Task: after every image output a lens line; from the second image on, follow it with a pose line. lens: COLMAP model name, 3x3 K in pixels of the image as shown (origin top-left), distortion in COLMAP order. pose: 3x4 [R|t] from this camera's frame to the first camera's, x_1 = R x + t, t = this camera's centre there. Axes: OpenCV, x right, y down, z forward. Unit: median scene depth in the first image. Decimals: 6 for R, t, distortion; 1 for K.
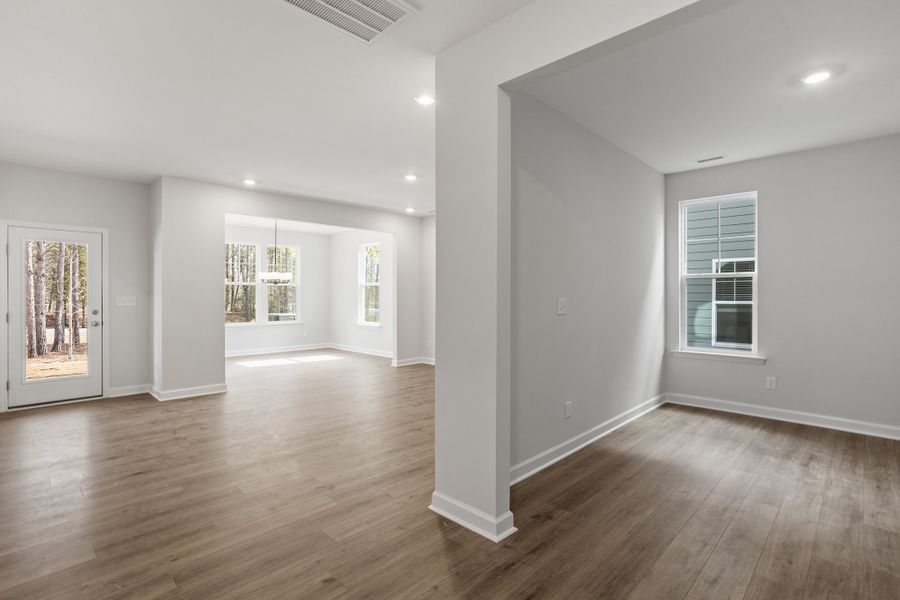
lens RADIAL K [[428.4, 0, 450.0], [0, 428.4, 300.0], [0, 0, 1]] dist [0.003758, 0.000696]
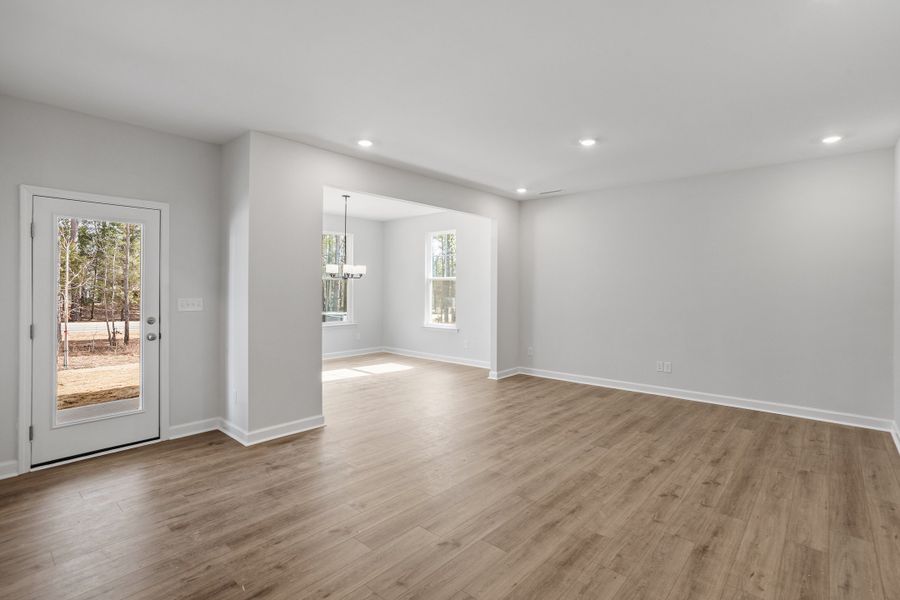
lens RADIAL K [[434.5, 0, 466.4], [0, 434.5, 289.3], [0, 0, 1]] dist [-0.001789, 0.000102]
pose [[0.997886, 0.002967, 0.064920, -0.329125], [-0.002678, 0.999986, -0.004541, -0.020359], [-0.064933, 0.004358, 0.997880, 0.234121]]
